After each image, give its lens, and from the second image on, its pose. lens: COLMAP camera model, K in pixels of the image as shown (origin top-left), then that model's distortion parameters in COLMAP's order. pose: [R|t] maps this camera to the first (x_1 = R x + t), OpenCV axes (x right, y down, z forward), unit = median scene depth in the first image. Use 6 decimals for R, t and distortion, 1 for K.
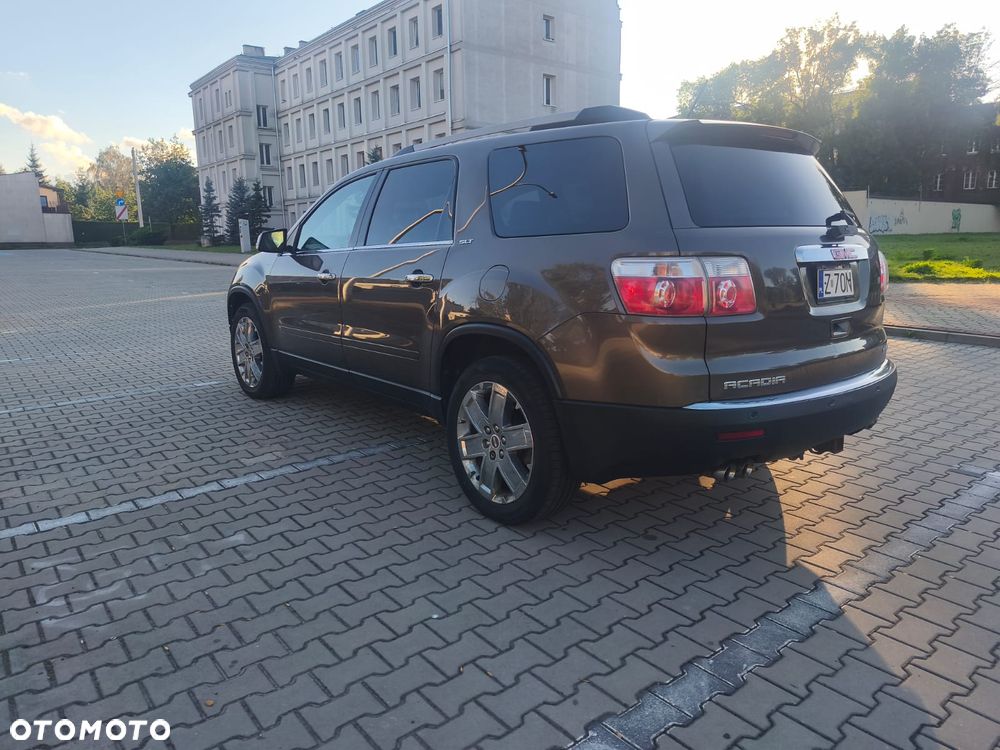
lens RADIAL K [[688.5, 0, 502.2], [0, 688.5, 380.4], [0, 0, 1]] dist [0.021835, -0.028733]
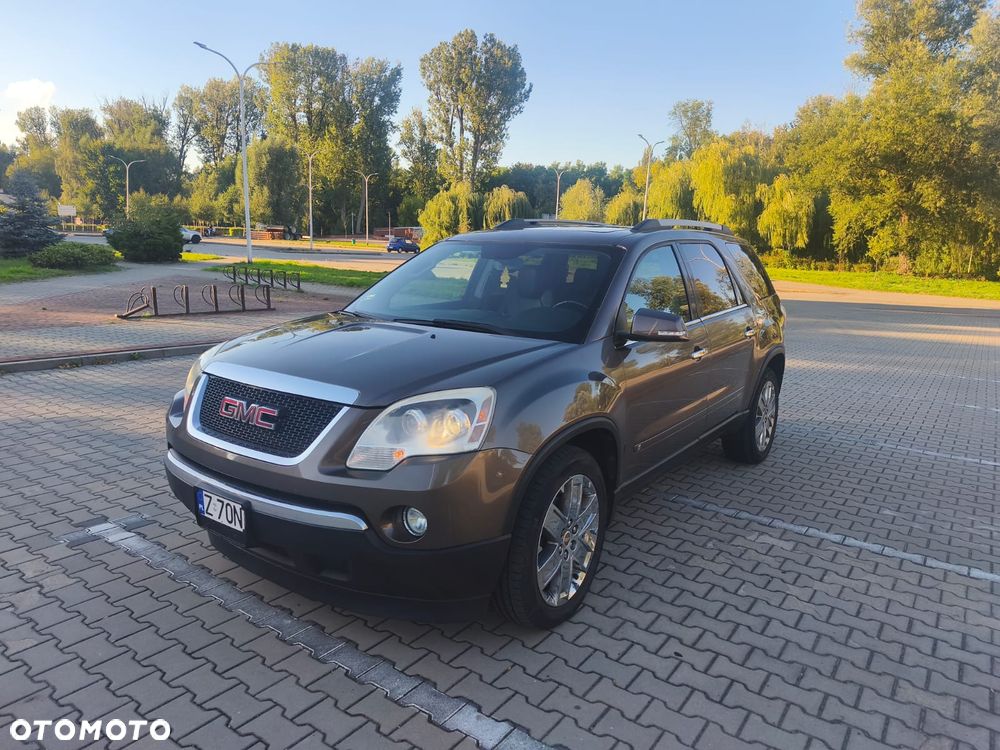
lens RADIAL K [[688.5, 0, 506.9], [0, 688.5, 368.1], [0, 0, 1]] dist [0.021835, -0.028733]
pose [[-0.269253, -0.169623, 0.948014, -1.387213], [0.168741, 0.960831, 0.219841, -0.490397], [-0.948172, 0.219162, -0.230084, 1.874175]]
